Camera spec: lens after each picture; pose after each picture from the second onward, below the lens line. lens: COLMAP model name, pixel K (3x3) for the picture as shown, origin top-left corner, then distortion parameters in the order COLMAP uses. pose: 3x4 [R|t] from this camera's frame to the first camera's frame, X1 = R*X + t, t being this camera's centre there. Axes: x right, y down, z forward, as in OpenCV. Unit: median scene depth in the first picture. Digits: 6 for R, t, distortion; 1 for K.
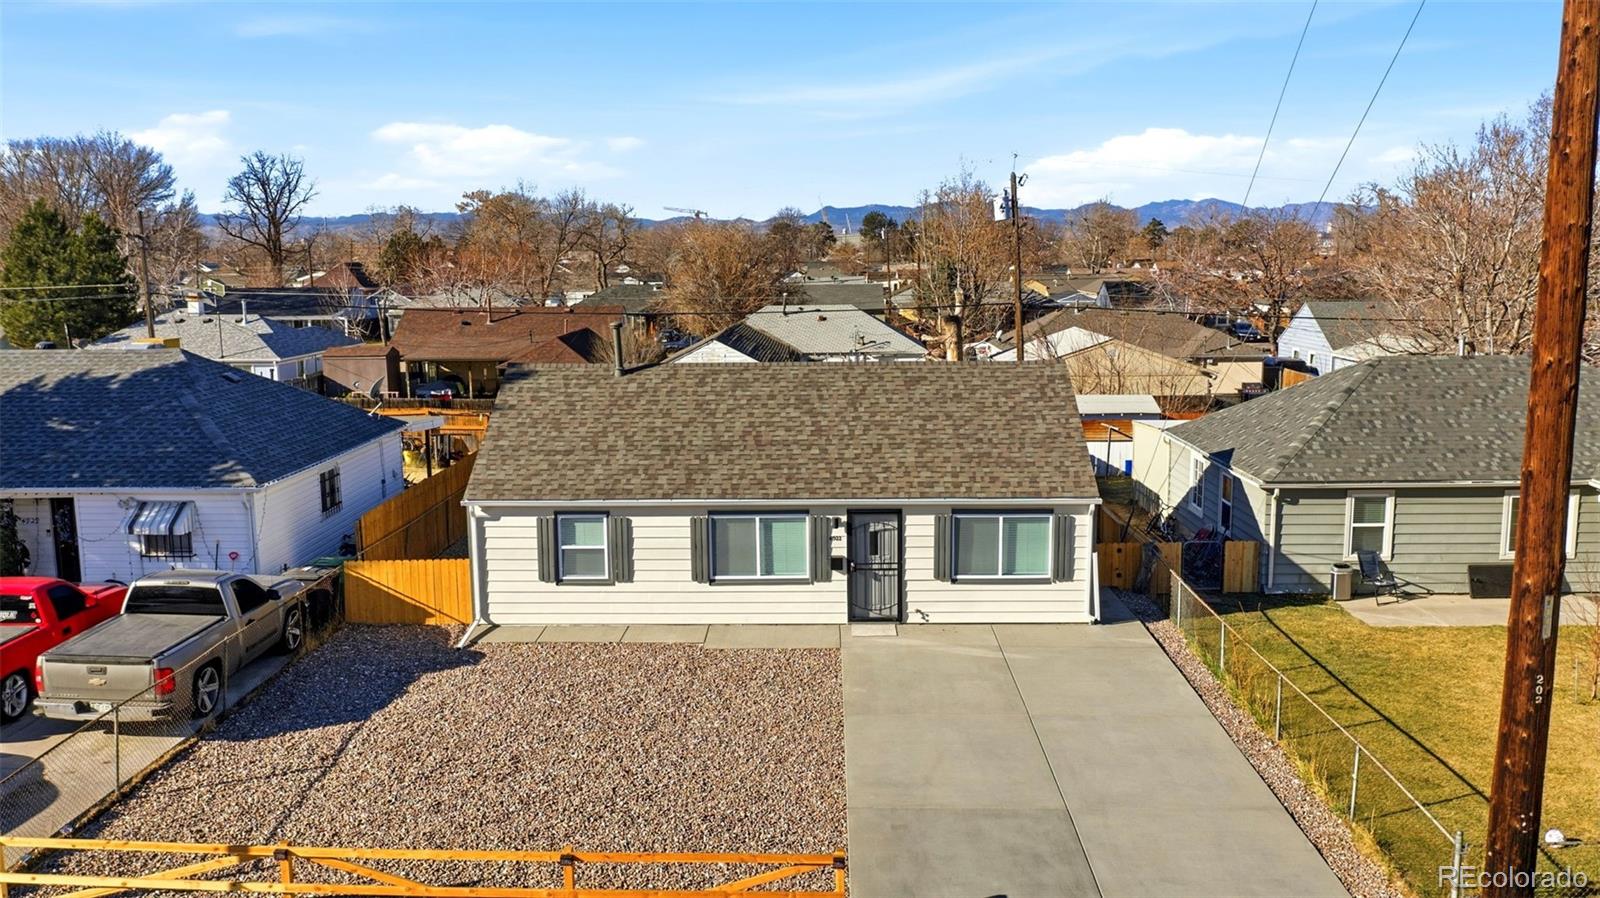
lens RADIAL K [[1248.2, 0, 800.1], [0, 1248.2, 447.7], [0, 0, 1]] dist [-0.011001, -0.012293]
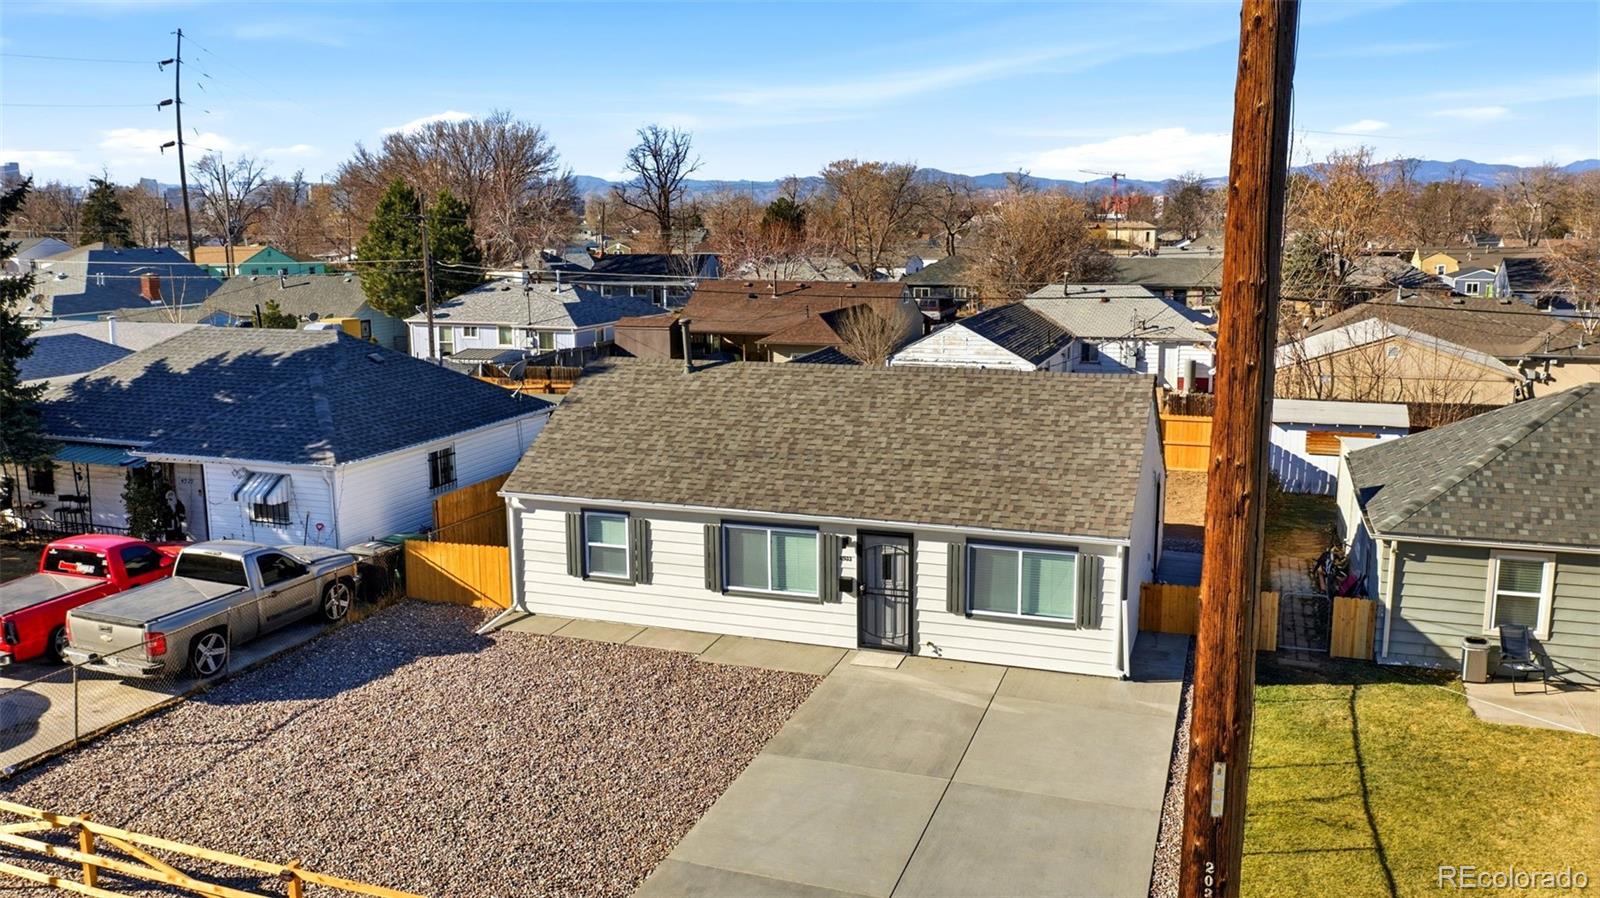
lens RADIAL K [[1248.2, 0, 801.8], [0, 1248.2, 443.0], [0, 0, 1]] dist [-0.011001, -0.012293]
pose [[0.948927, 0.057470, -0.310216, 0.283194], [-0.049701, 0.998222, 0.032899, -0.043892], [0.311555, -0.015801, 0.950097, 0.092165]]
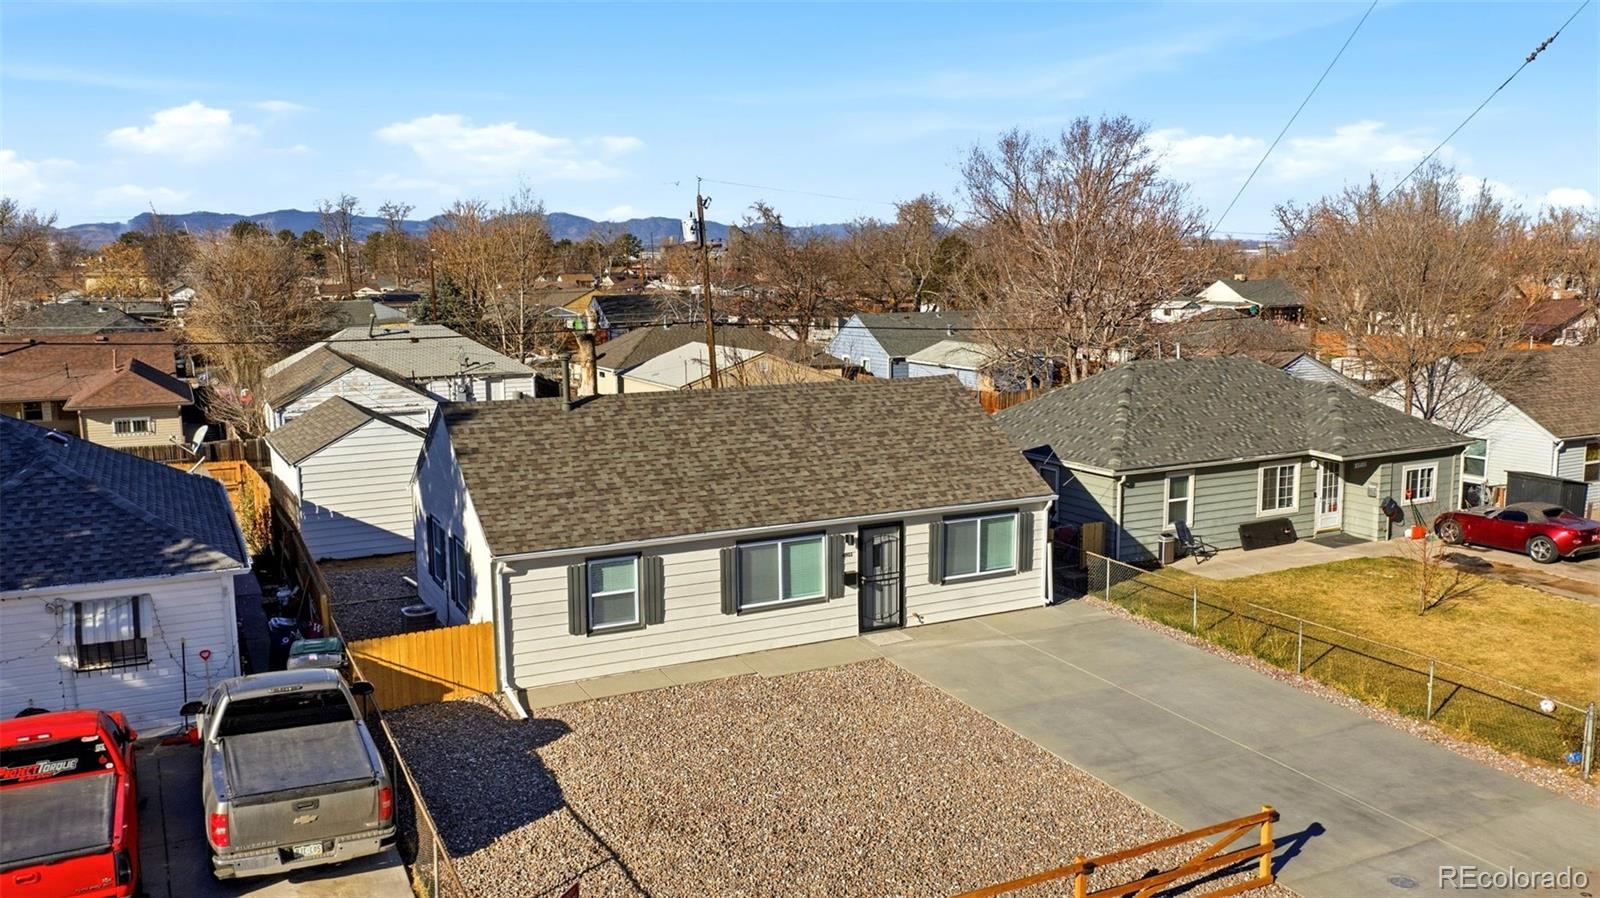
lens RADIAL K [[1248.2, 0, 799.4], [0, 1248.2, 442.9], [0, 0, 1]] dist [-0.011001, -0.012293]
pose [[0.883140, -0.064544, 0.464649, -0.481202], [0.070655, 0.997492, 0.004270, -0.027605], [-0.463759, 0.029058, 0.885485, 0.094548]]
